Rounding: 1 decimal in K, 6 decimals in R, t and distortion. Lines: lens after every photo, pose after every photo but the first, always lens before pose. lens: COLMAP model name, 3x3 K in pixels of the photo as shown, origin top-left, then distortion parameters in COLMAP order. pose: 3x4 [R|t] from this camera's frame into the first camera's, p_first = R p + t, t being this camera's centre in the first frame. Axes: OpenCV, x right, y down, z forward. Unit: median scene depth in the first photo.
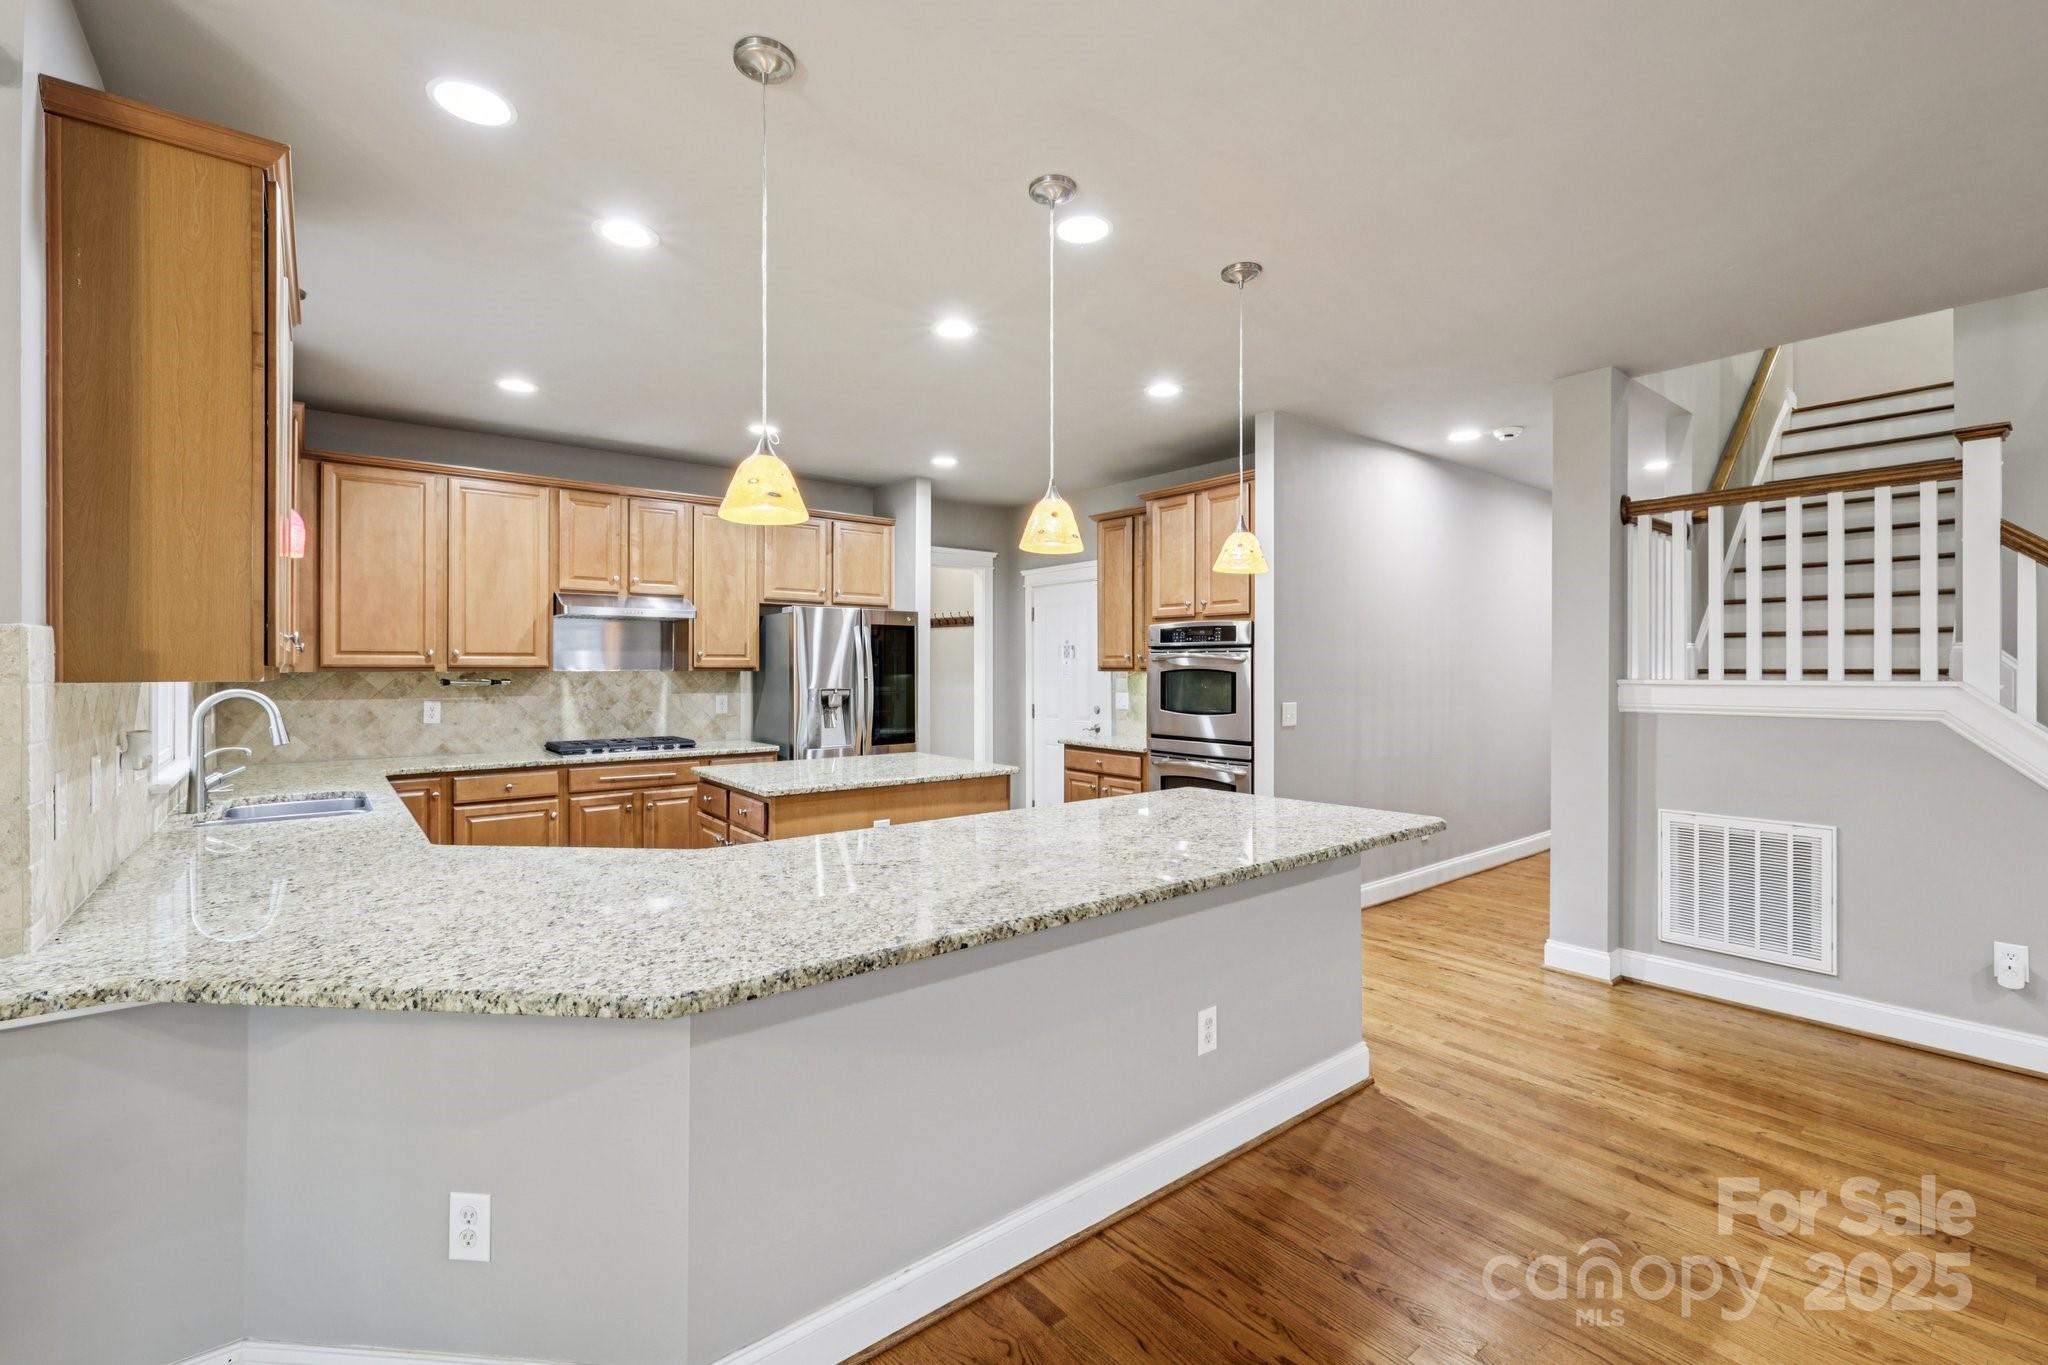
lens RADIAL K [[868.5, 0, 1011.5], [0, 868.5, 668.9], [0, 0, 1]] dist [-0.006865, 0.001123]
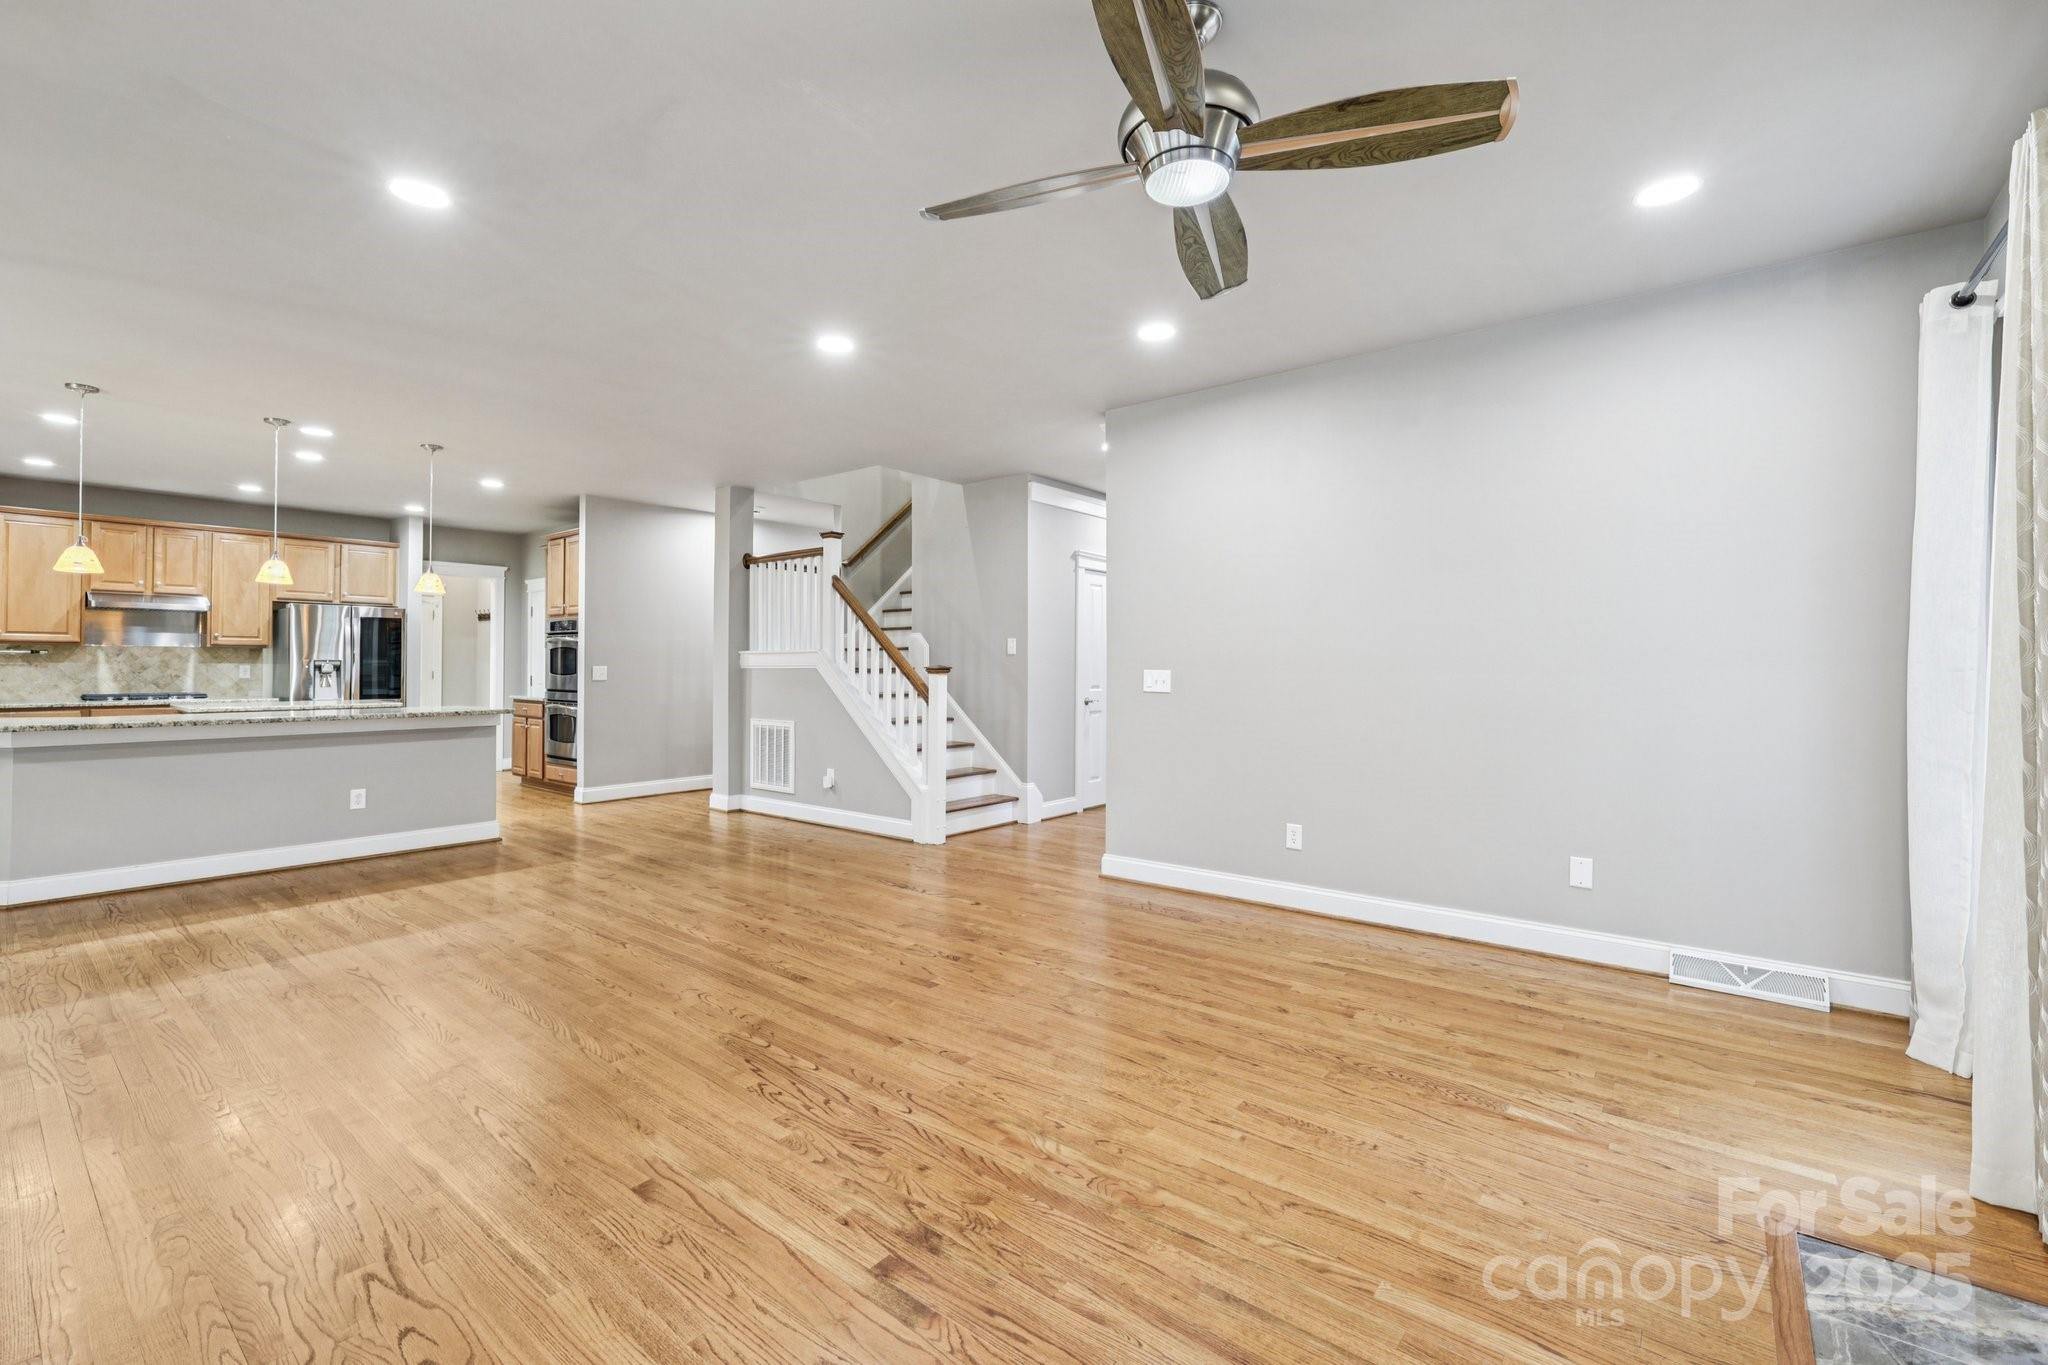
lens RADIAL K [[868.5, 0, 1009.1], [0, 868.5, 657.8], [0, 0, 1]] dist [-0.006865, 0.001123]
pose [[0.976737, 0.005464, 0.214370, 0.653178], [-0.002385, 0.999890, -0.014621, 0.040146], [-0.214427, 0.013769, 0.976643, -0.724118]]
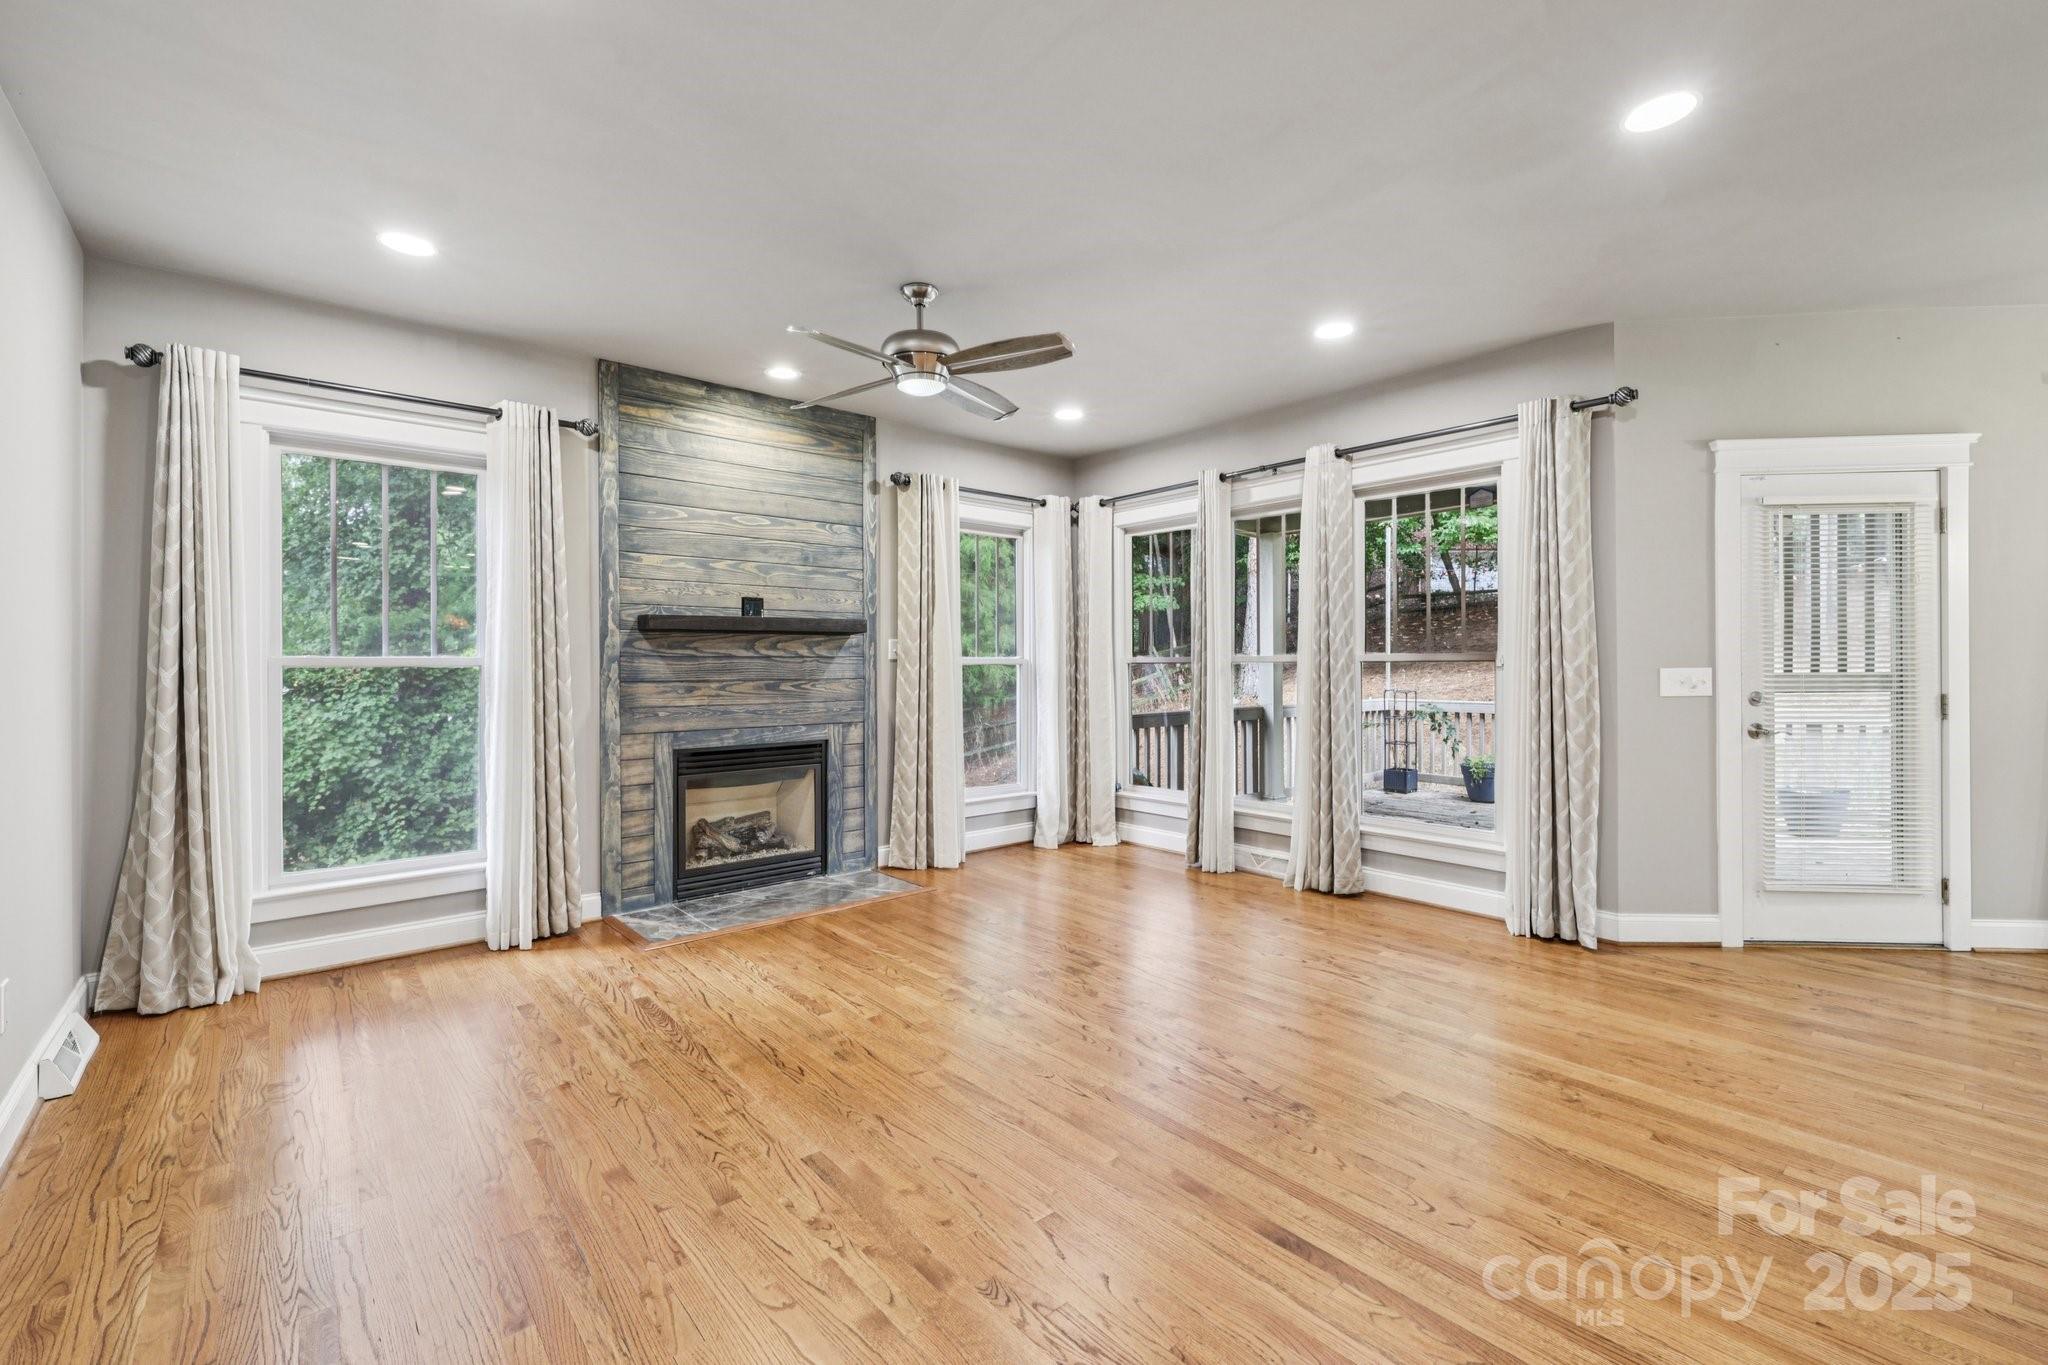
lens RADIAL K [[868.5, 0, 994.2], [0, 868.5, 665.5], [0, 0, 1]] dist [-0.006865, 0.001123]
pose [[-0.999951, 0.005289, -0.008323, 0.763391], [0.005249, 0.999975, 0.004747, 0.032698], [0.008348, 0.004703, -0.999954, 0.301530]]
